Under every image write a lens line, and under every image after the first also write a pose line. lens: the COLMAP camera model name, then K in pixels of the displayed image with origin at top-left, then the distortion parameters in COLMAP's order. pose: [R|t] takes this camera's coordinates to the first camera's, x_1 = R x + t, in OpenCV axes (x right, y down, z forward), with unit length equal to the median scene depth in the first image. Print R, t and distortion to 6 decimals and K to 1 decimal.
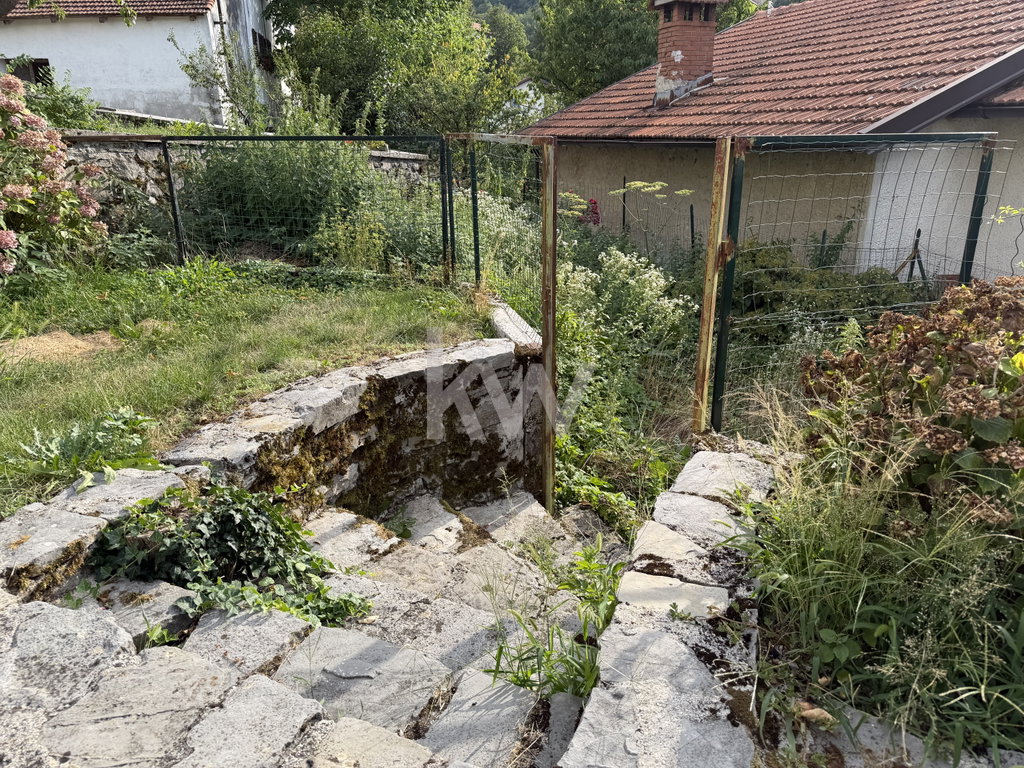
lens RADIAL K [[743.3, 0, 529.2], [0, 743.3, 382.6], [0, 0, 1]] dist [-0.001259, -0.002213]
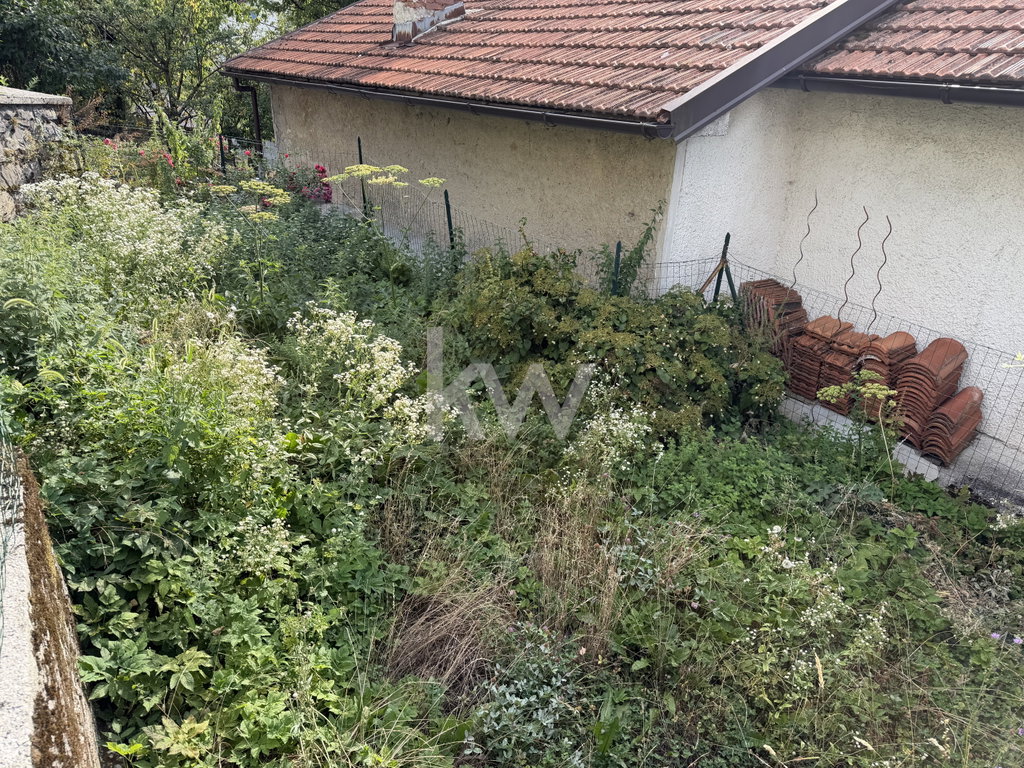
lens RADIAL K [[706.4, 0, 516.6], [0, 706.4, 383.2], [0, 0, 1]] dist [0.062037, -0.076321]
pose [[0.958150, -0.076180, 0.275945, 0.074003], [0.046684, 0.992619, 0.111932, -0.118799], [-0.282436, -0.094365, 0.954634, 0.269754]]
